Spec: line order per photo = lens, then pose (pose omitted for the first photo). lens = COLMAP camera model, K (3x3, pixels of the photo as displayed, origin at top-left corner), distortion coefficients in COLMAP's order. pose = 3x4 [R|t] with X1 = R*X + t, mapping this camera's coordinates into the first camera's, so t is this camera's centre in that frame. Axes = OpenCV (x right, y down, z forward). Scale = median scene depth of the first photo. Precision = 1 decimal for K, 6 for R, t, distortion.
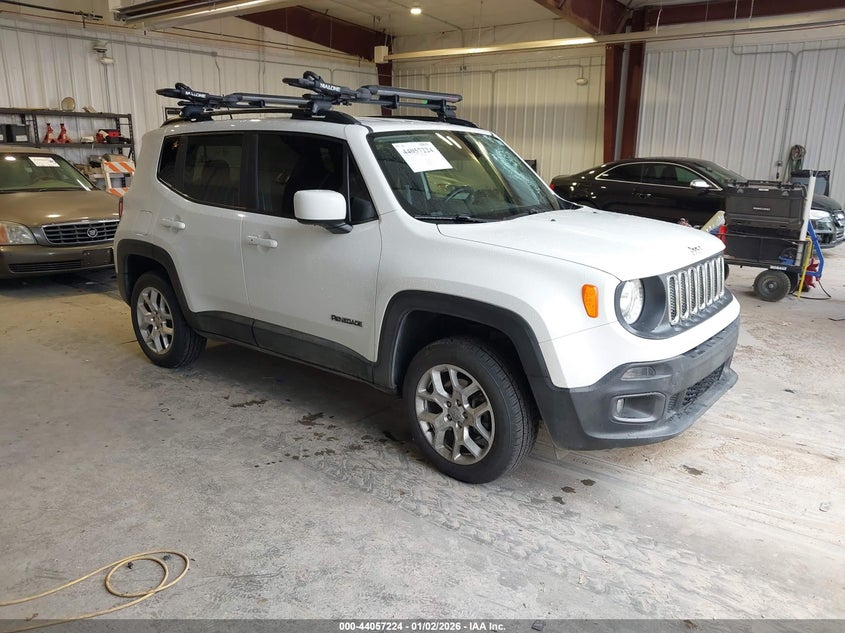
lens RADIAL K [[676.8, 0, 427.0], [0, 676.8, 317.9], [0, 0, 1]] dist [-0.001501, -0.006894]
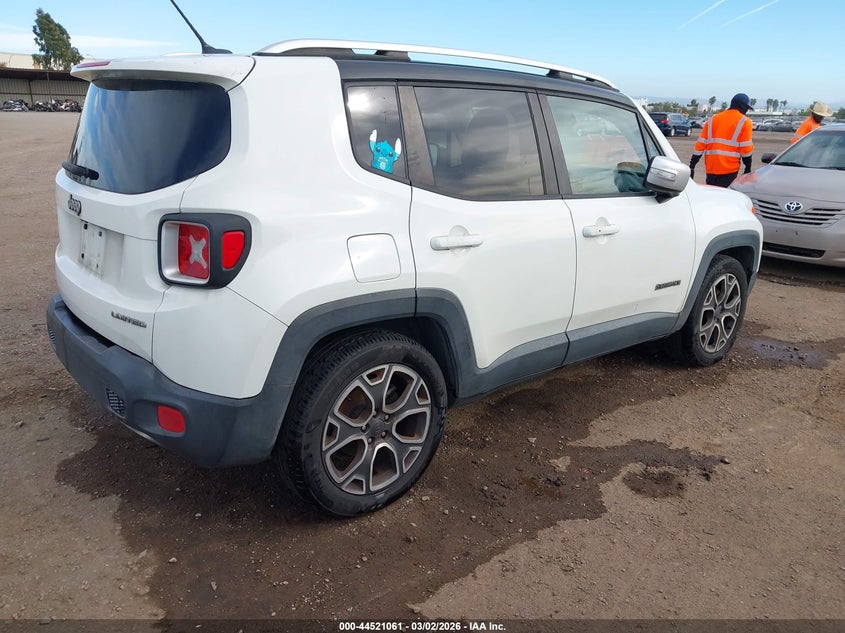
lens RADIAL K [[664.5, 0, 425.8], [0, 664.5, 313.2], [0, 0, 1]] dist [-0.001633, -0.002397]
pose [[0.183447, -0.275464, 0.943646, -1.197992], [0.206145, 0.949372, 0.237060, -0.281549], [-0.961172, 0.151040, 0.230945, 1.154681]]
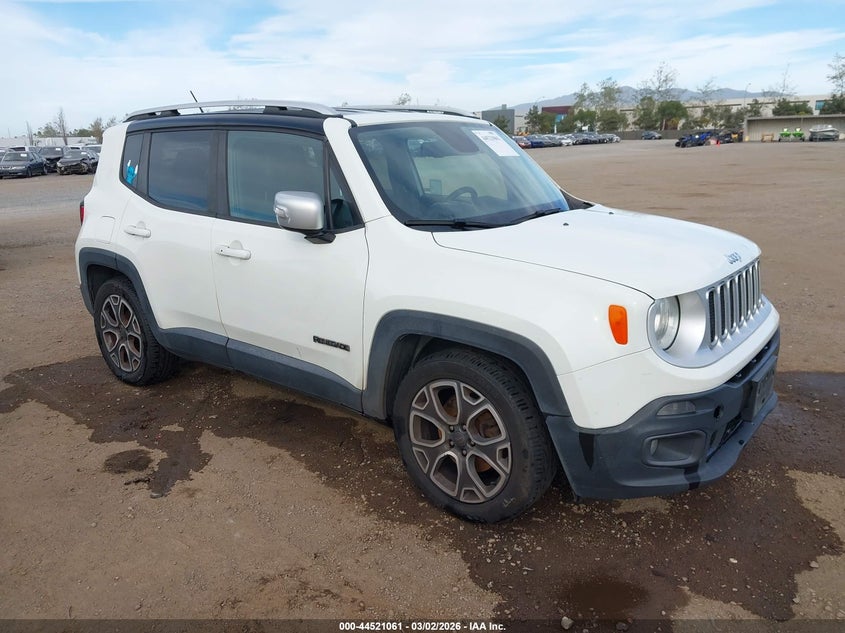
lens RADIAL K [[676.8, 0, 427.0], [0, 676.8, 317.9], [0, 0, 1]] dist [-0.001501, -0.006894]
pose [[0.999769, -0.016815, 0.013396, -0.006591], [0.016609, 0.999744, 0.015349, -0.040346], [-0.013651, -0.015123, 0.999792, 0.130881]]
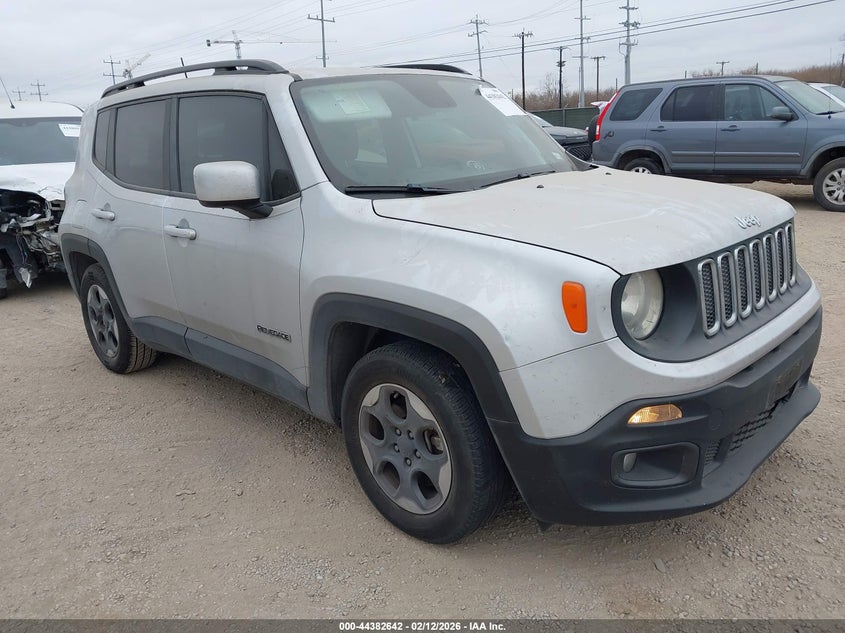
lens RADIAL K [[676.8, 0, 427.0], [0, 676.8, 317.9], [0, 0, 1]] dist [-0.001501, -0.006894]
pose [[0.993607, -0.027477, -0.109500, 0.138595], [0.031082, 0.999025, 0.031356, -0.031290], [0.108532, -0.034559, 0.993492, 0.270452]]
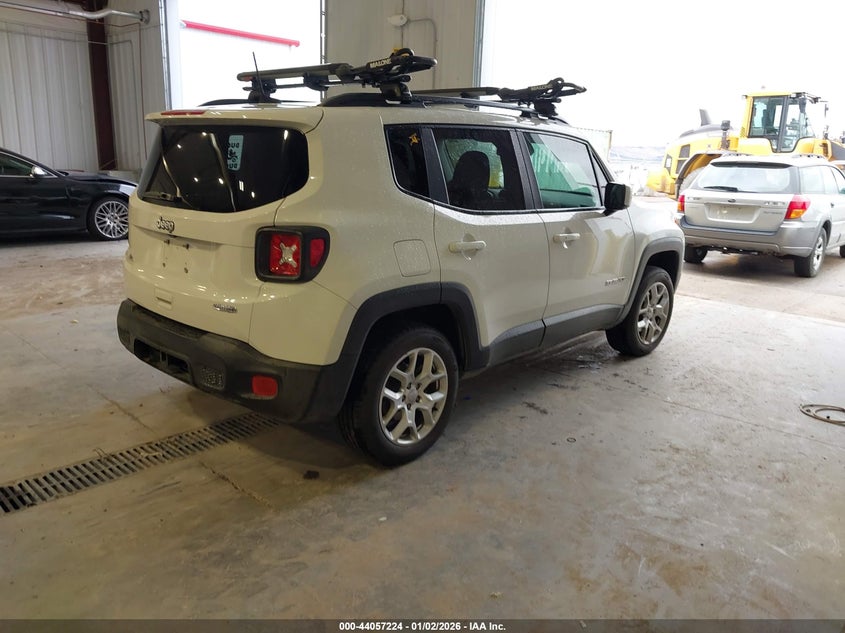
lens RADIAL K [[657.2, 0, 440.1], [0, 657.2, 322.5], [0, 0, 1]] dist [0.048424, -0.007586]
pose [[0.056262, -0.259094, 0.964212, -1.419142], [0.218447, 0.945537, 0.241330, -0.307974], [-0.974226, 0.197051, 0.109797, 1.233011]]
